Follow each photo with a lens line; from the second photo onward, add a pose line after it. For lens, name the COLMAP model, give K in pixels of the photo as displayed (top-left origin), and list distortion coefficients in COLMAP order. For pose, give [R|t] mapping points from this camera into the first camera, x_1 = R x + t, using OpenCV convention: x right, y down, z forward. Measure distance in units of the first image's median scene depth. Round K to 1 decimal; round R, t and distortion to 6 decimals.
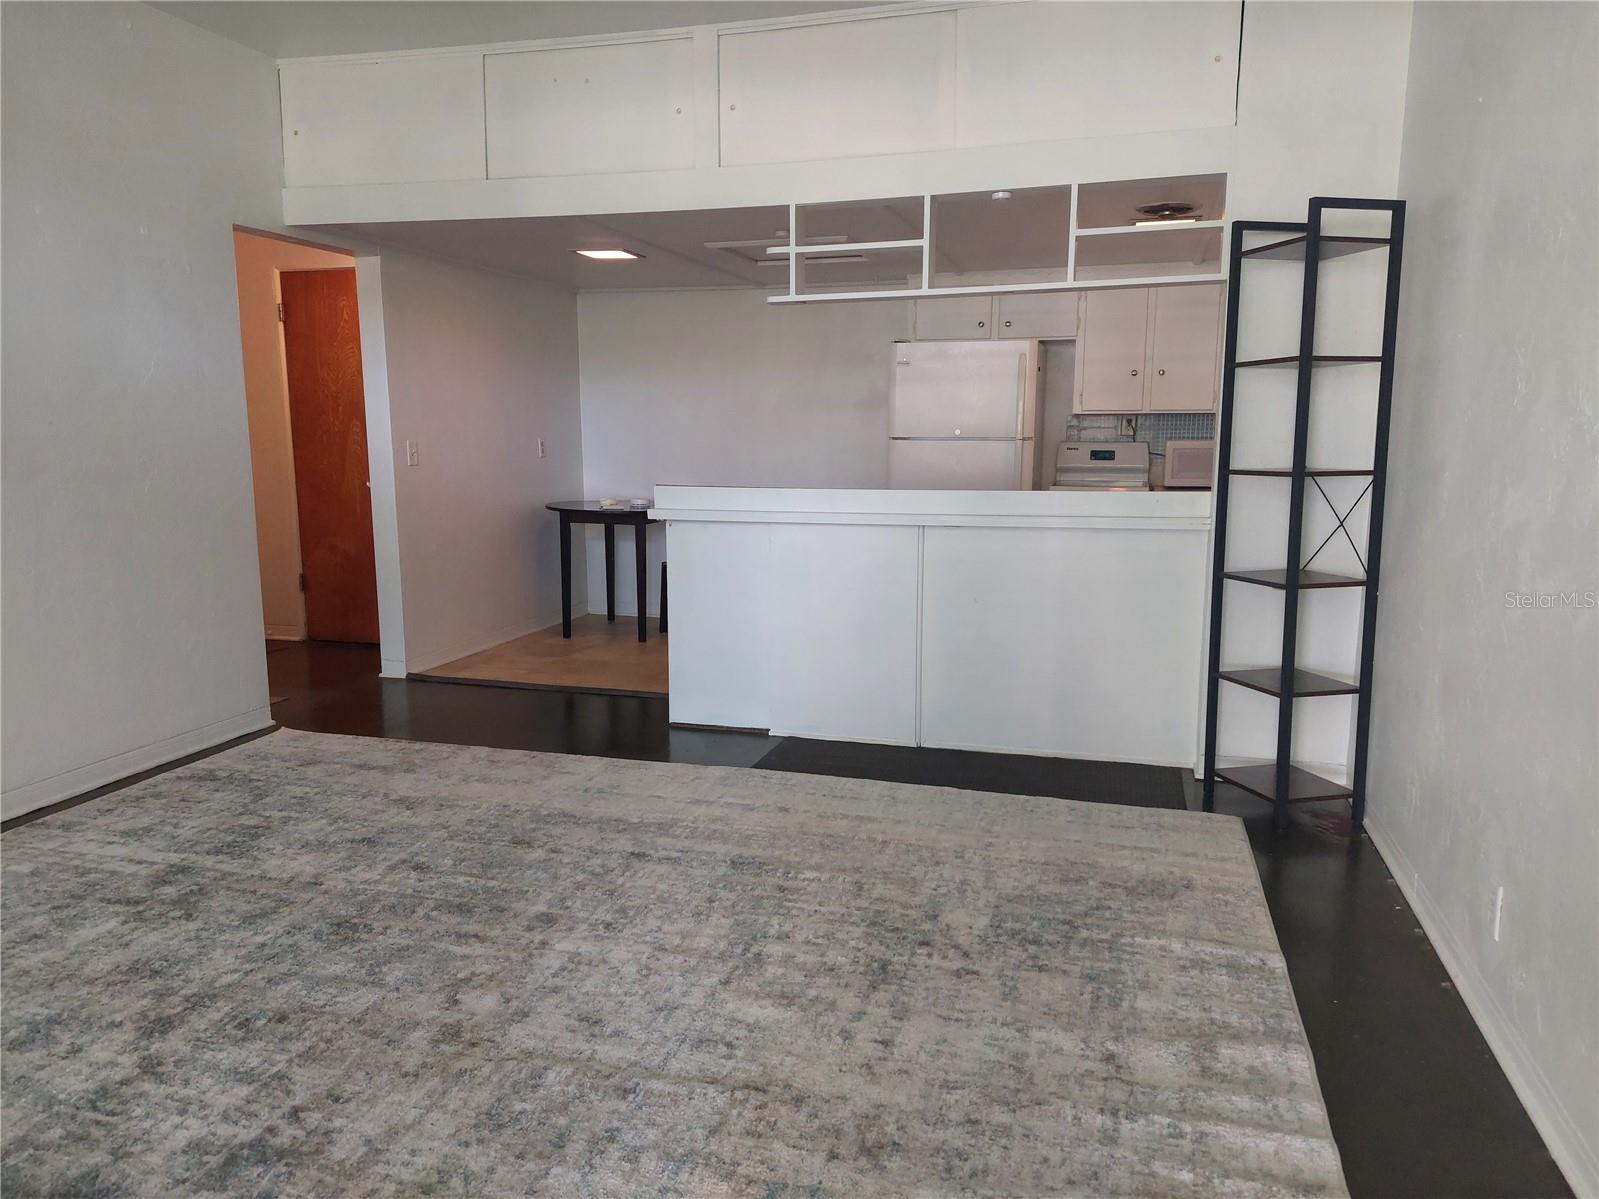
lens RADIAL K [[1163.2, 0, 799.5], [0, 1163.2, 599.5], [0, 0, 1]] dist [0.087163, -0.078967]
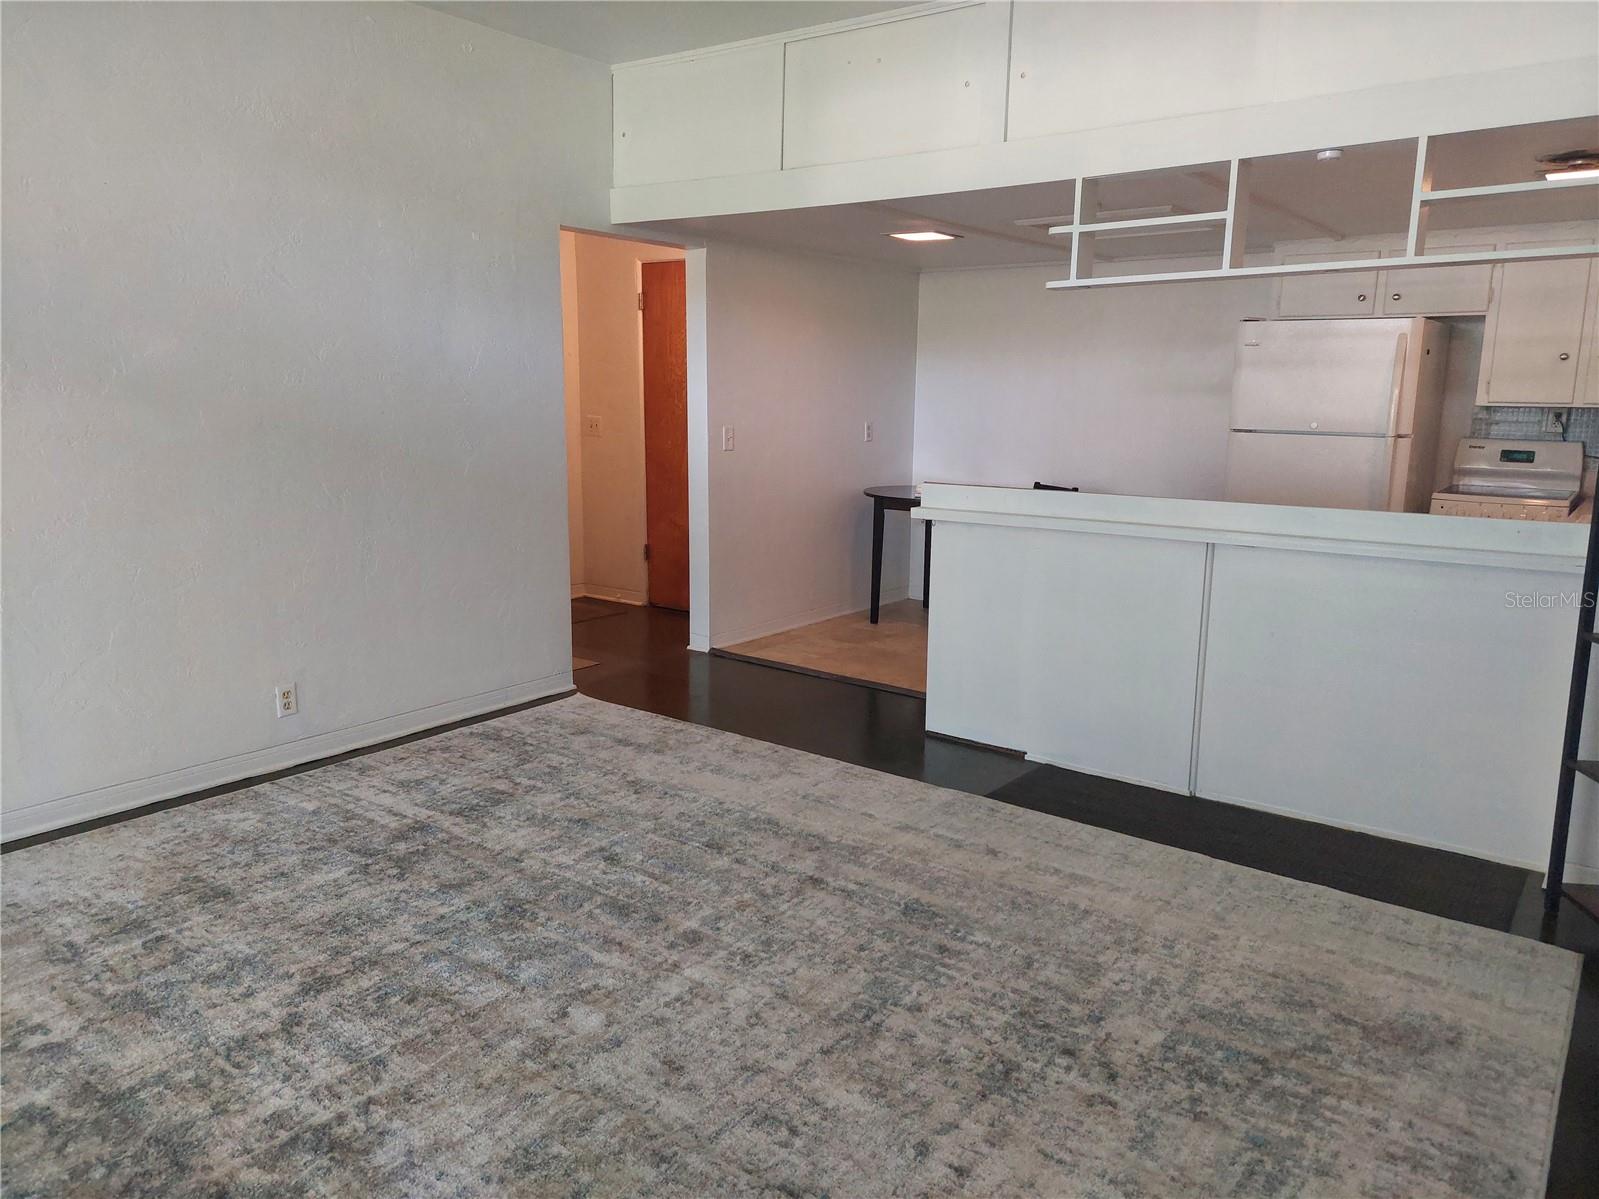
lens RADIAL K [[1155.0, 0, 789.9], [0, 1155.0, 596.1], [0, 0, 1]] dist [0.093943, -0.107559]
pose [[0.932557, 0.075306, -0.353082, 0.144893], [-0.065283, 0.997055, 0.040231, -0.046061], [0.355072, -0.014467, 0.934727, 0.094759]]
